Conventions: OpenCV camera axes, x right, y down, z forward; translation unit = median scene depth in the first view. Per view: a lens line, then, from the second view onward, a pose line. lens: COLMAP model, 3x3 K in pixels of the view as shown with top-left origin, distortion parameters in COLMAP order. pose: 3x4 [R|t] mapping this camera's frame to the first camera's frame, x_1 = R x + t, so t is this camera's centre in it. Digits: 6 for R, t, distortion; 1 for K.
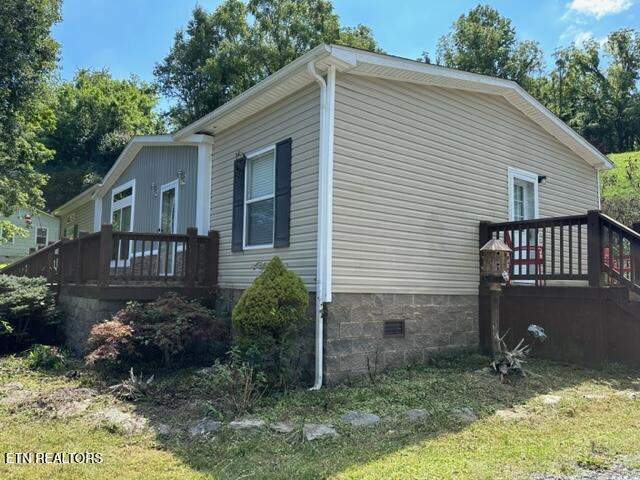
lens RADIAL K [[468.4, 0, 321.3], [0, 468.4, 241.8], [0, 0, 1]] dist [0.043475, -0.059611]
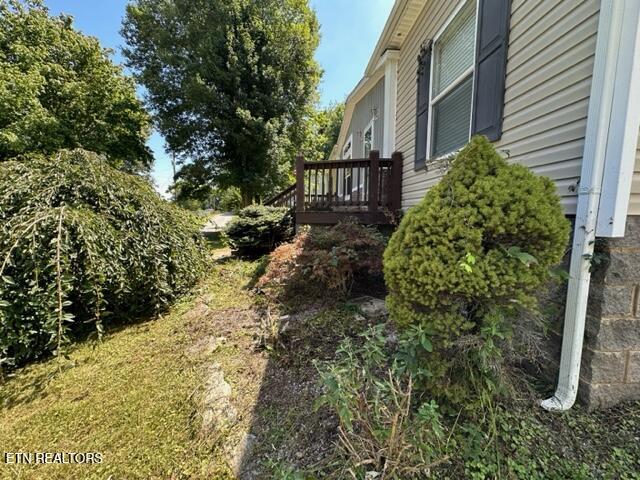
lens RADIAL K [[253.8, 0, 321.1], [0, 253.8, 237.7], [0, 0, 1]] dist [0.000422, 0.000306]
pose [[0.815225, 0.045541, -0.577351, -0.056172], [0.060789, 0.984668, 0.163504, 0.059201], [0.575945, -0.168389, 0.799958, 0.526018]]
